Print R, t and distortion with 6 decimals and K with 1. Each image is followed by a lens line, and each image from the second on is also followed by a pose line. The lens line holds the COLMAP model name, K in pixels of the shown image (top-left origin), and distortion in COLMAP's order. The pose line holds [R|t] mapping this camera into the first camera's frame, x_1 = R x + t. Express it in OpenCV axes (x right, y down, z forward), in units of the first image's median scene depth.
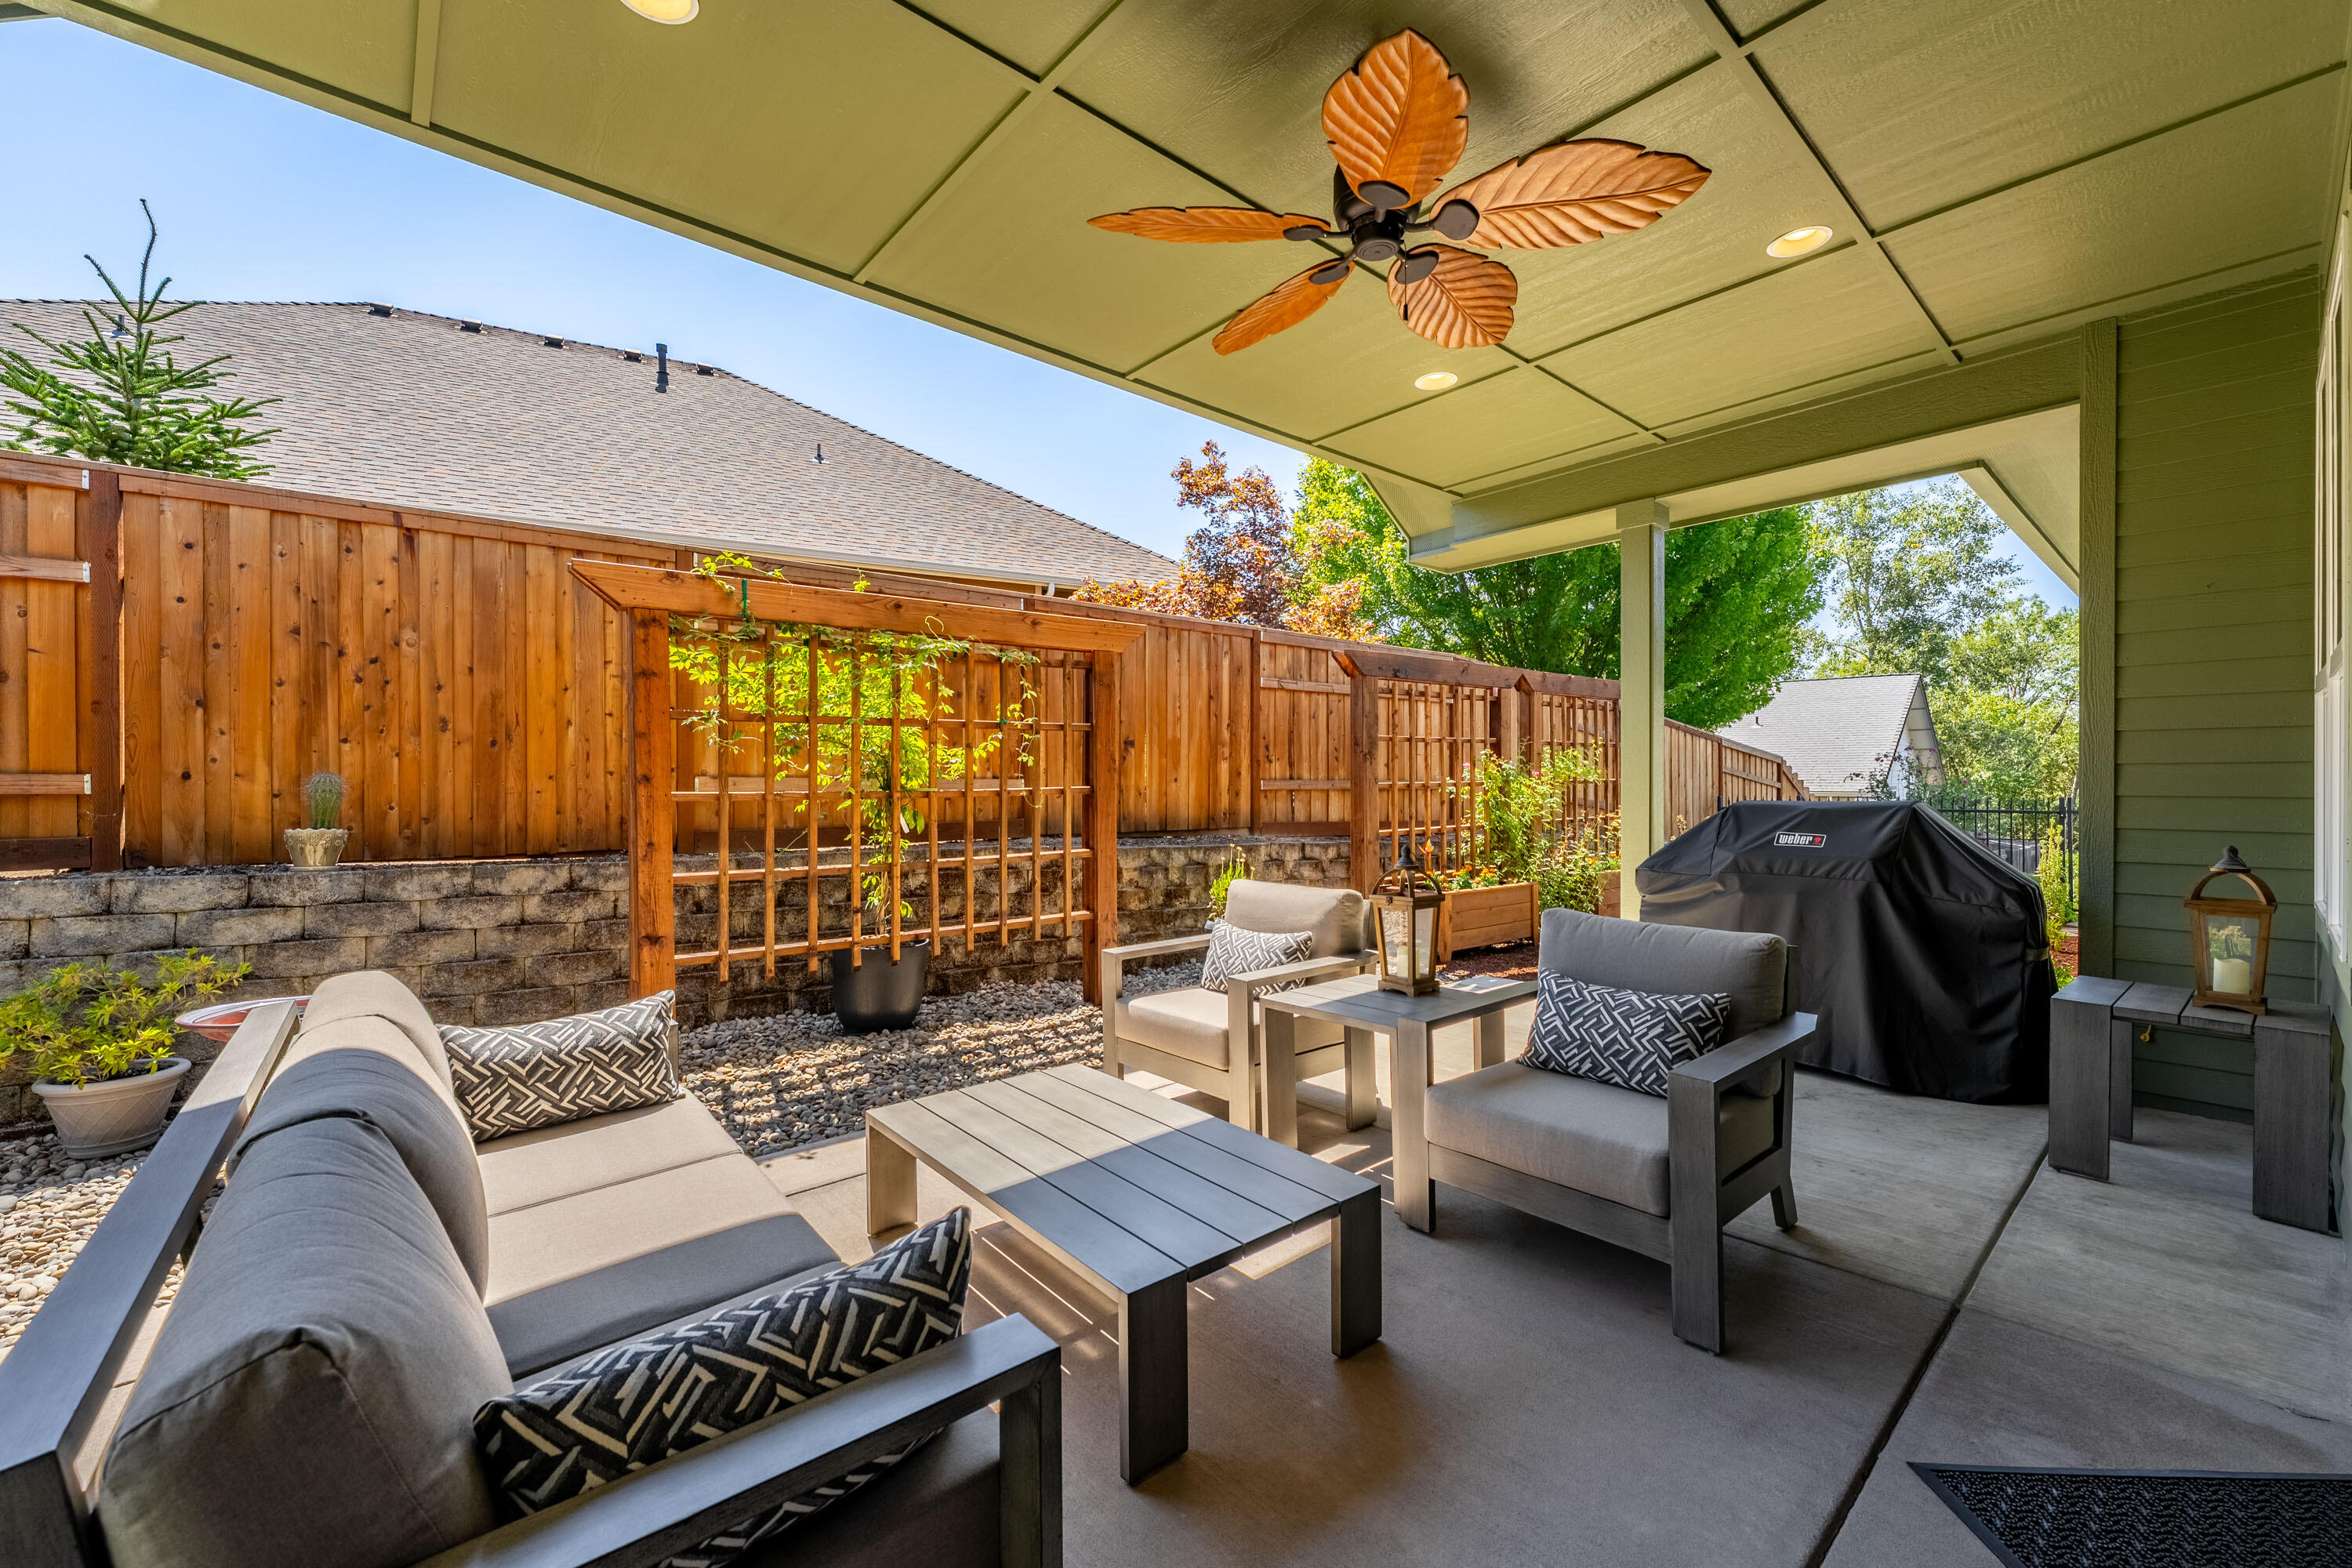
lens RADIAL K [[940.9, 0, 1175.1], [0, 940.9, 794.2], [0, 0, 1]] dist [-0.001747, -0.000492]
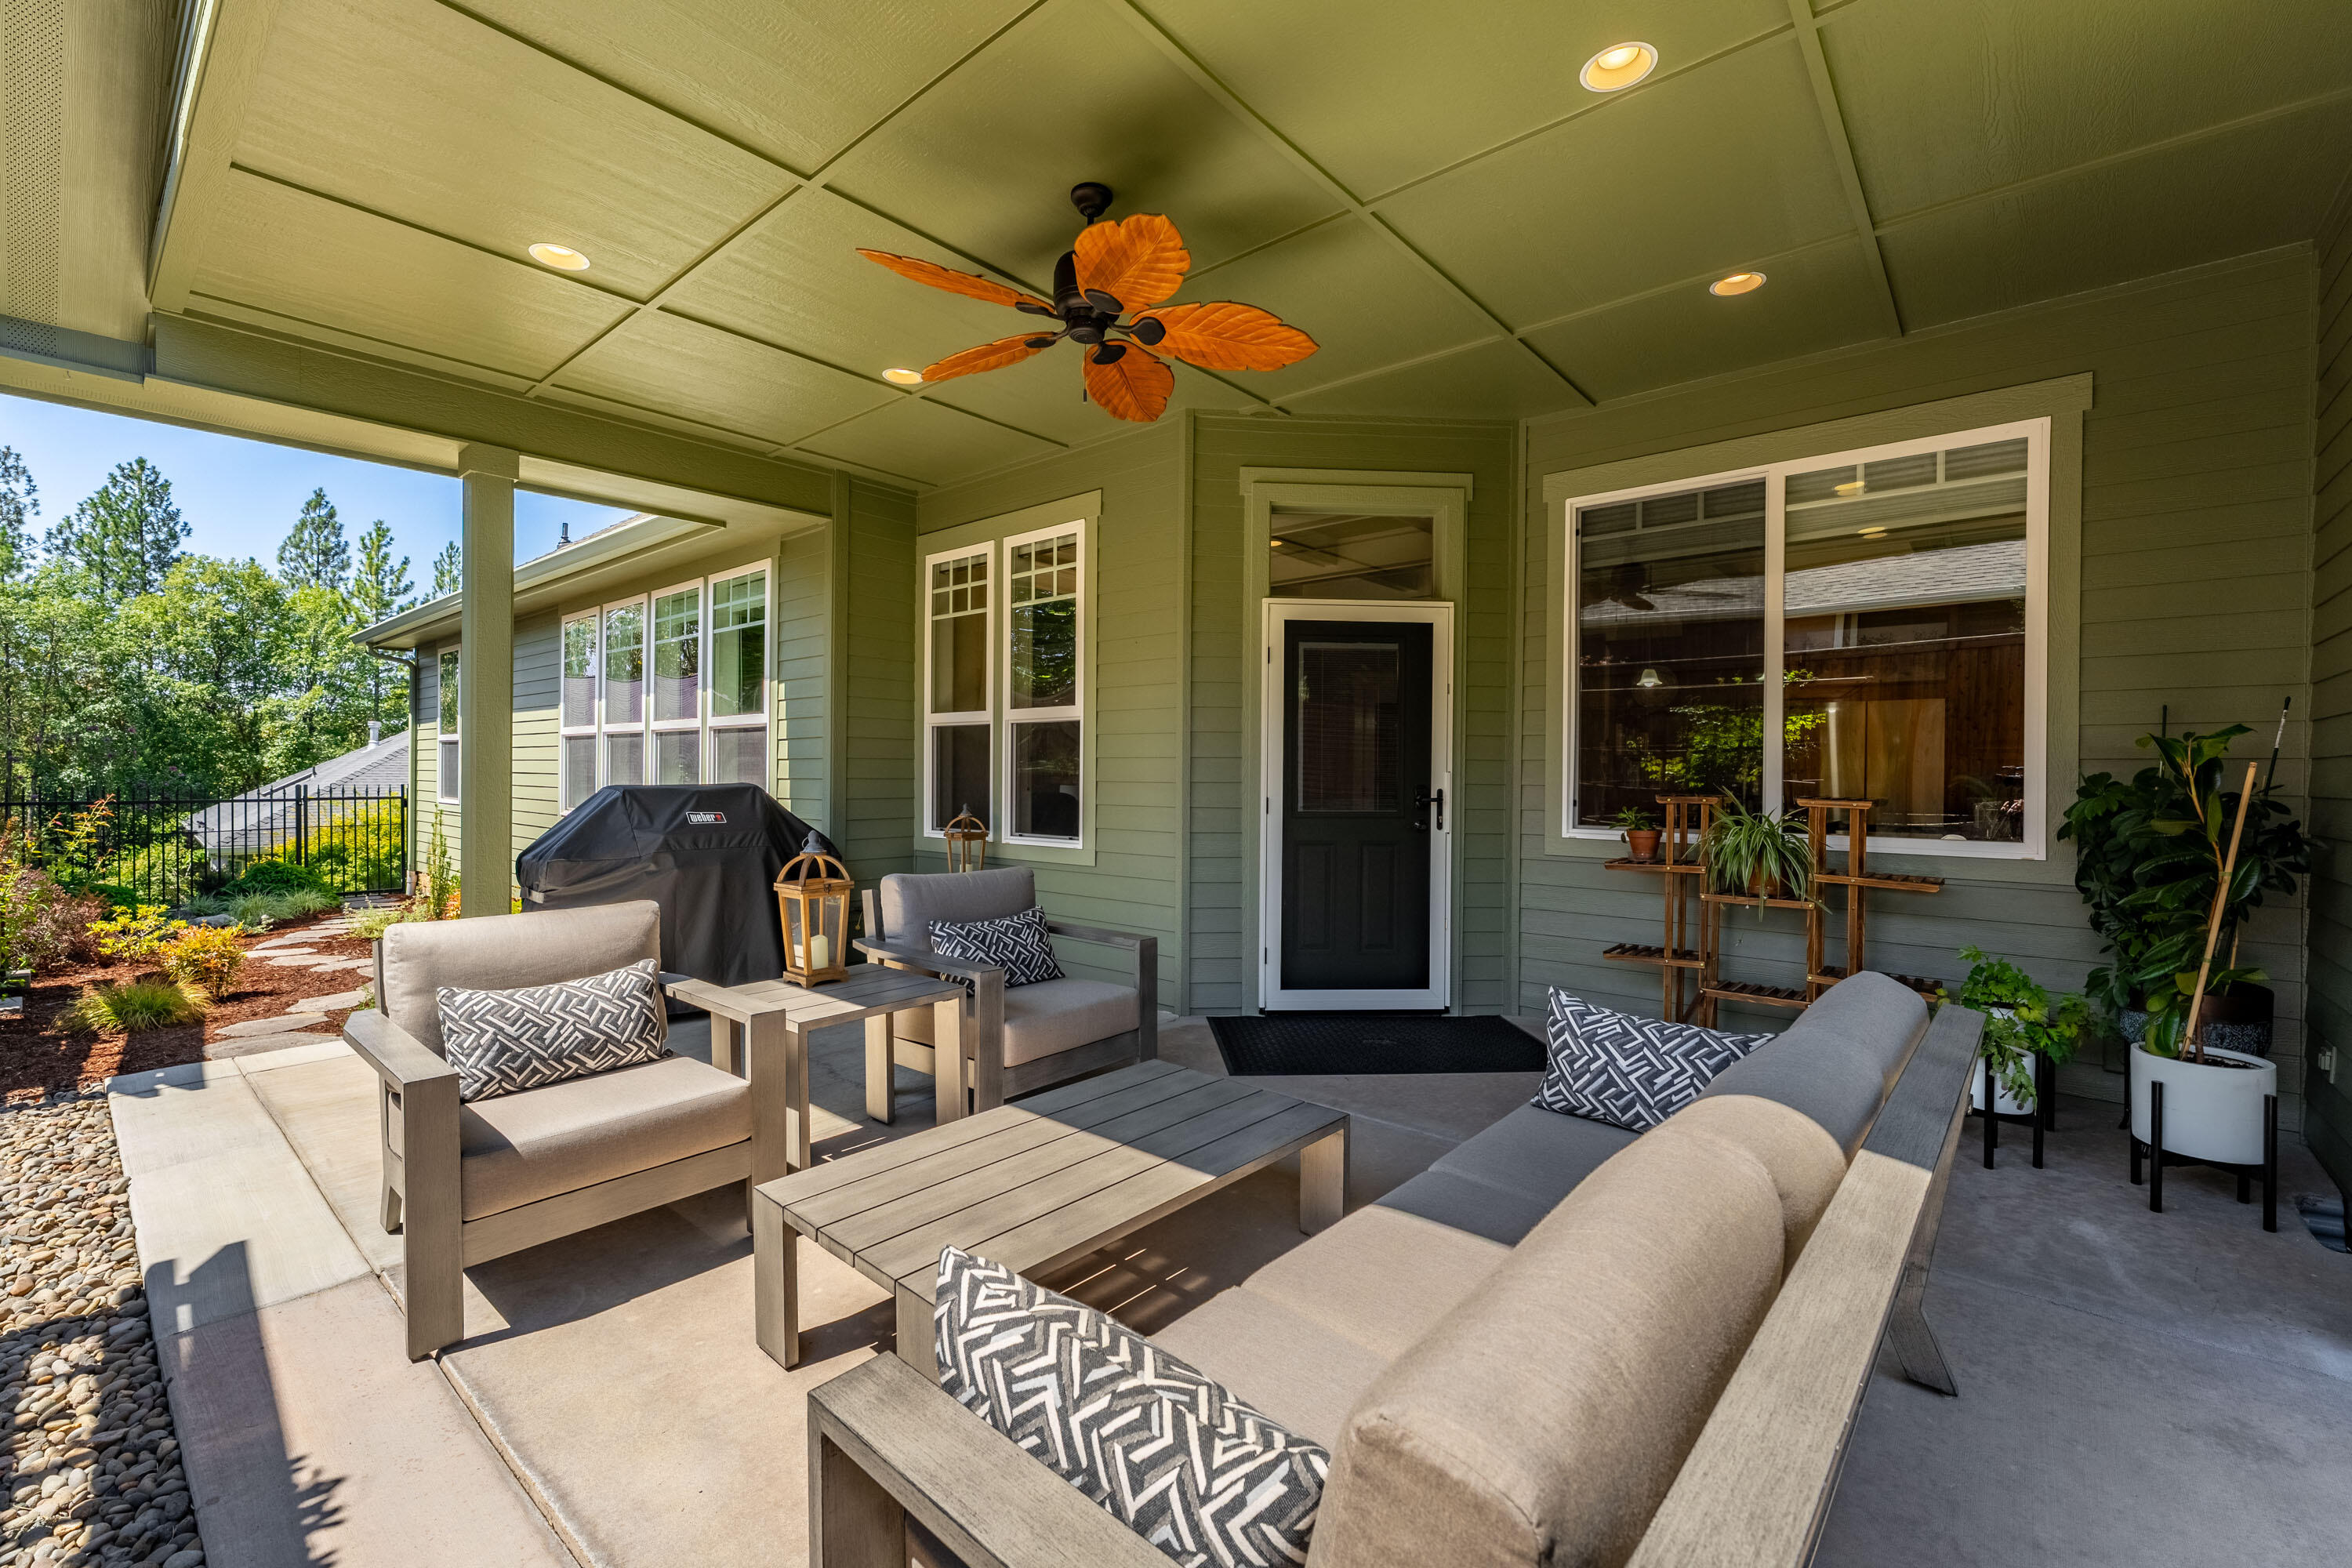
lens RADIAL K [[998.8, 0, 1177.0], [0, 998.8, 786.2], [0, 0, 1]] dist [-0.001047, -0.000544]
pose [[-0.153419, -0.012373, 0.988084, -0.665808], [0.008585, 0.999867, 0.013853, -0.002104], [-0.988124, 0.010608, -0.153292, 0.645064]]
